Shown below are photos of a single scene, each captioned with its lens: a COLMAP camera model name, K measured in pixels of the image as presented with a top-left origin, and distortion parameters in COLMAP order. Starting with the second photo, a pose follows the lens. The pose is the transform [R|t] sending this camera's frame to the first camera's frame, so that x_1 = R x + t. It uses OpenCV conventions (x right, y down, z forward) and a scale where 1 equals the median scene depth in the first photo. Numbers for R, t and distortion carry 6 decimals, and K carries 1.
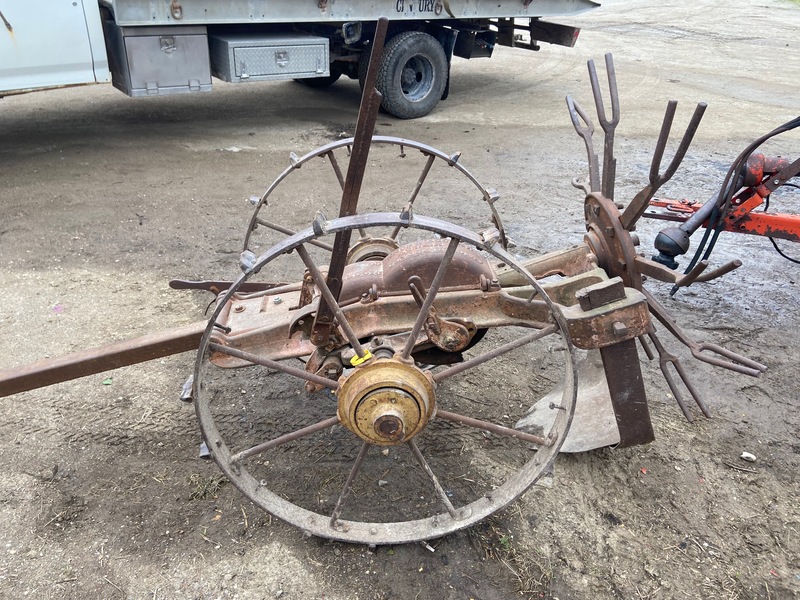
lens RADIAL K [[605.1, 0, 395.2], [0, 605.1, 289.5], [0, 0, 1]] dist [0.124470, -0.159185]
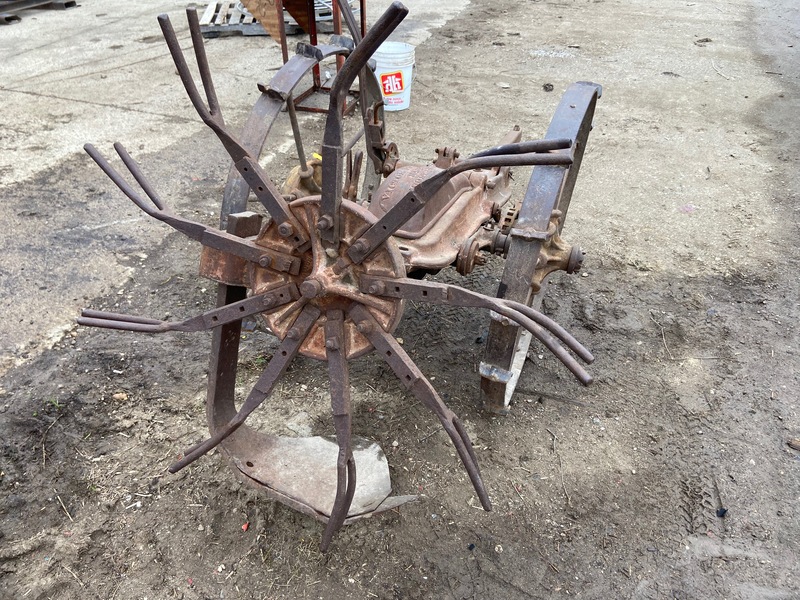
lens RADIAL K [[605.1, 0, 395.2], [0, 605.1, 289.5], [0, 0, 1]] dist [0.124470, -0.159185]
pose [[-0.427832, 0.506498, -0.748611, 0.781756], [-0.454246, 0.595559, 0.662548, -0.518735], [0.781422, 0.623513, -0.024724, 1.007130]]
